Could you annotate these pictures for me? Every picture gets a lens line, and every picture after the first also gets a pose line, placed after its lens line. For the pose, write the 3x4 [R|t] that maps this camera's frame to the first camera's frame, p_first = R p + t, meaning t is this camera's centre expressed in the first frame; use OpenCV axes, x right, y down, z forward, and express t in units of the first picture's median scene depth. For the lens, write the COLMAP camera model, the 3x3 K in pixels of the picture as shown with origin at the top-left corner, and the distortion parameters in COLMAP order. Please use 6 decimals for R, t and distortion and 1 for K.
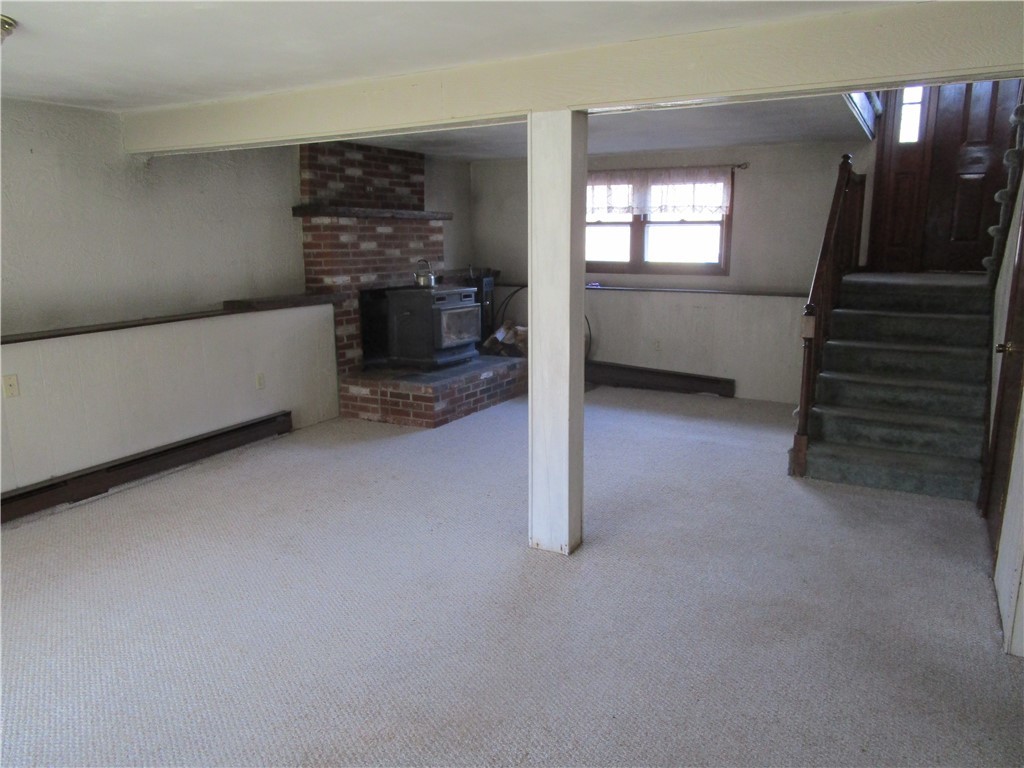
lens RADIAL K [[734.2, 0, 513.3], [0, 734.2, 386.1], [0, 0, 1]] dist [-0.005023, -0.008164]
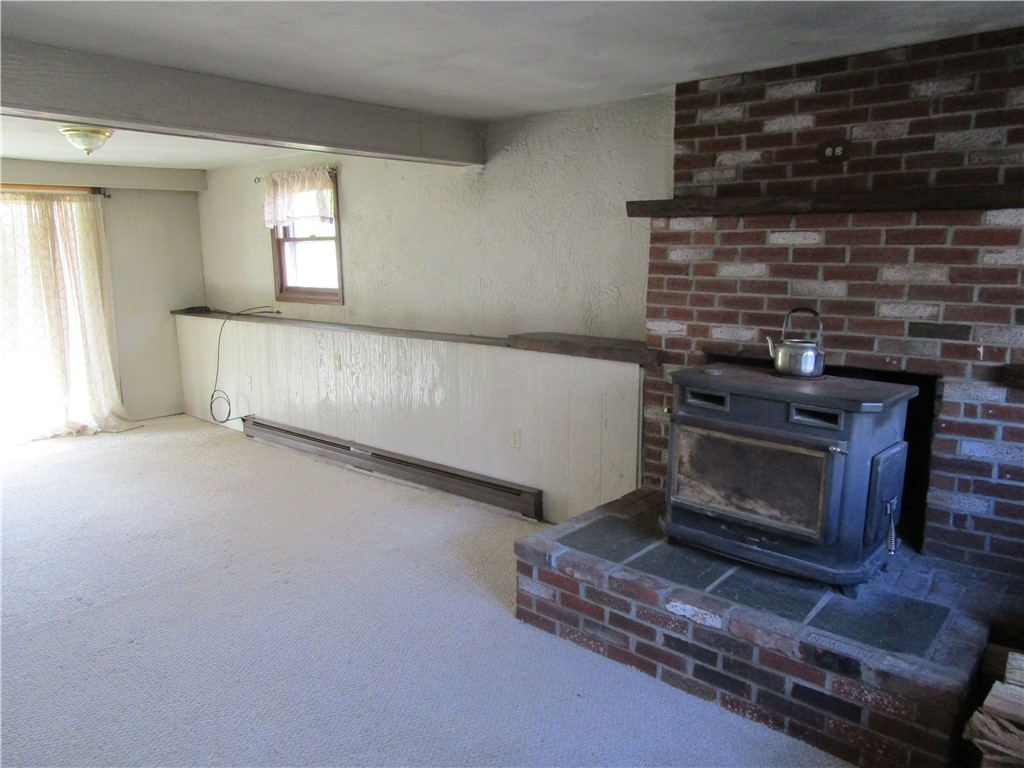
lens RADIAL K [[734.2, 0, 513.9], [0, 734.2, 381.4], [0, 0, 1]] dist [-0.005023, -0.008164]
pose [[-0.205776, 0.176681, -0.962517, 0.336643], [-0.193879, 0.956710, 0.217065, -0.199500], [0.959201, 0.231278, -0.162614, 0.958300]]
